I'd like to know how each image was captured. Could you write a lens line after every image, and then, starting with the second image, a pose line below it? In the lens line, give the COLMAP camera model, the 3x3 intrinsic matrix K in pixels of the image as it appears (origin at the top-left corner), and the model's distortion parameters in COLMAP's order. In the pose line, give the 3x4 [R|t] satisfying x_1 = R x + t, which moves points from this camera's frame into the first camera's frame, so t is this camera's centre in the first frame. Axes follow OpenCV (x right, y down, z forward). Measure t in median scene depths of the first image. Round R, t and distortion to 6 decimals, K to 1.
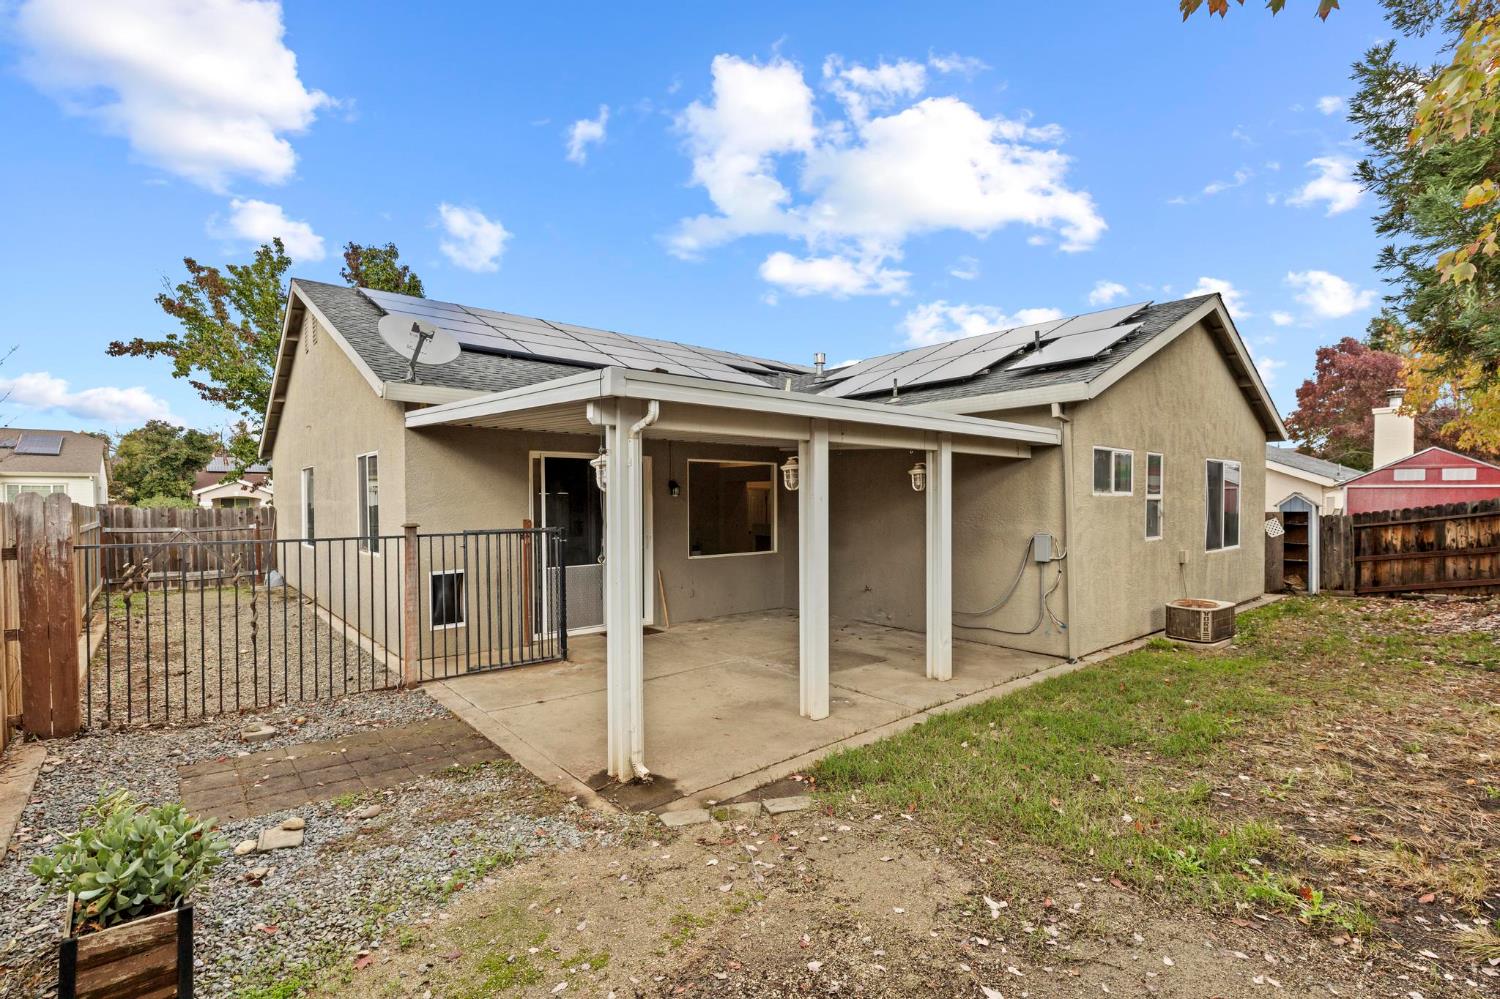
lens RADIAL K [[677.3, 0, 750.0], [0, 677.3, 499.5], [0, 0, 1]] dist [-0.001309, -0.000265]
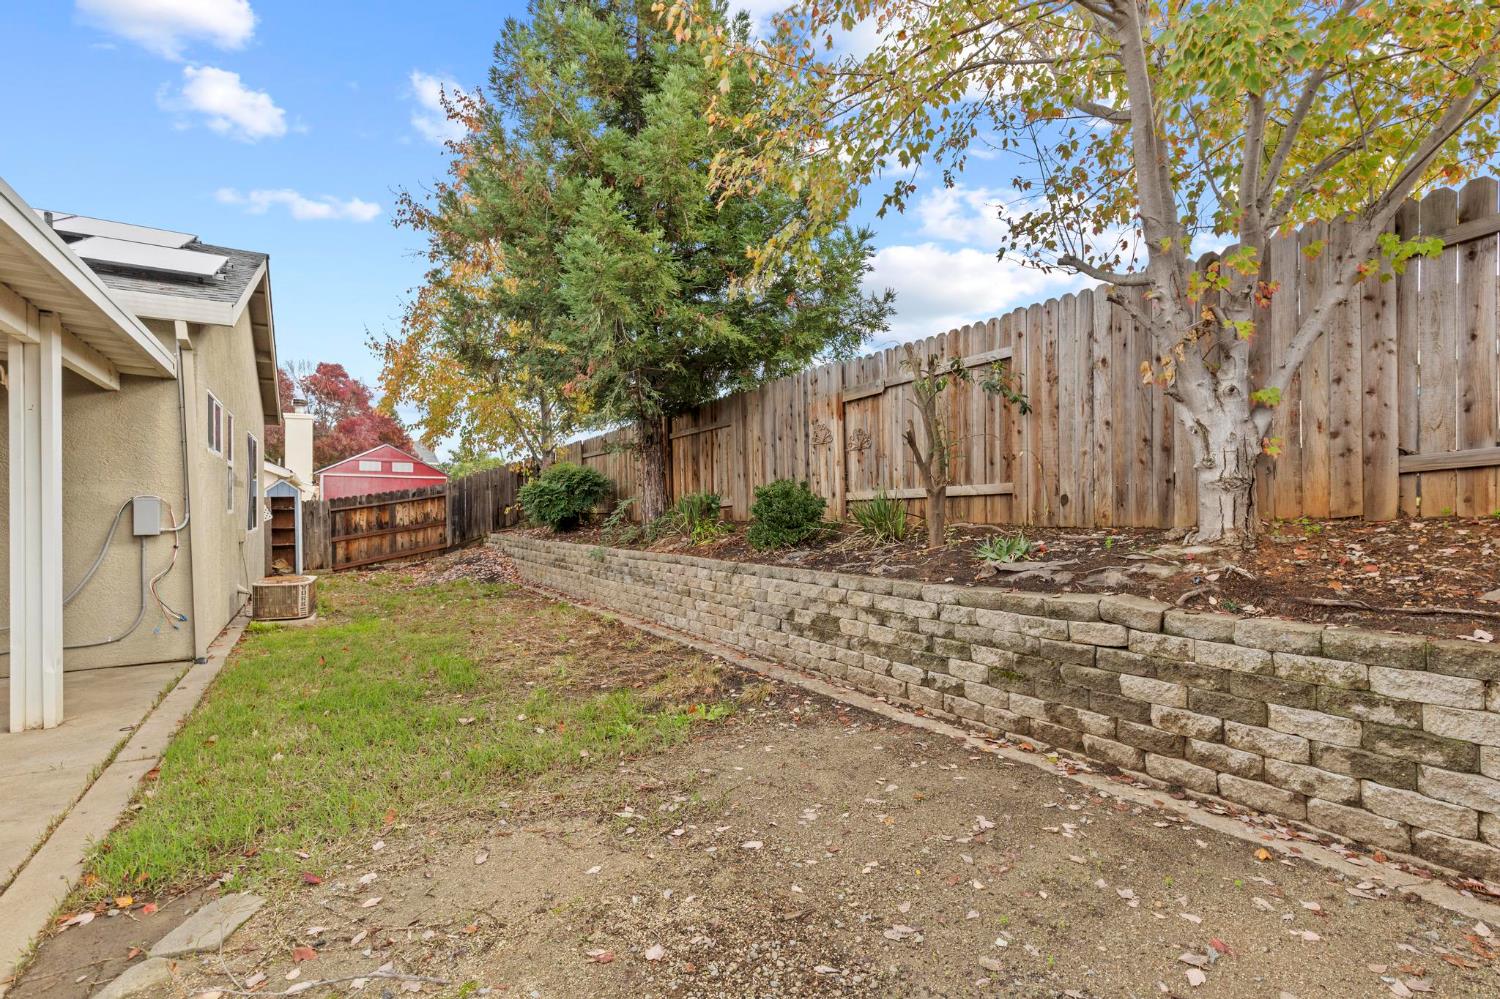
lens RADIAL K [[690.4, 0, 755.1], [0, 690.4, 508.0], [0, 0, 1]] dist [0.001897, 0.000363]
pose [[0.139968, 0.001717, 0.990155, -0.137196], [0.002252, 0.999995, -0.002052, 0.042921], [-0.990153, 0.002517, 0.139964, 0.167303]]
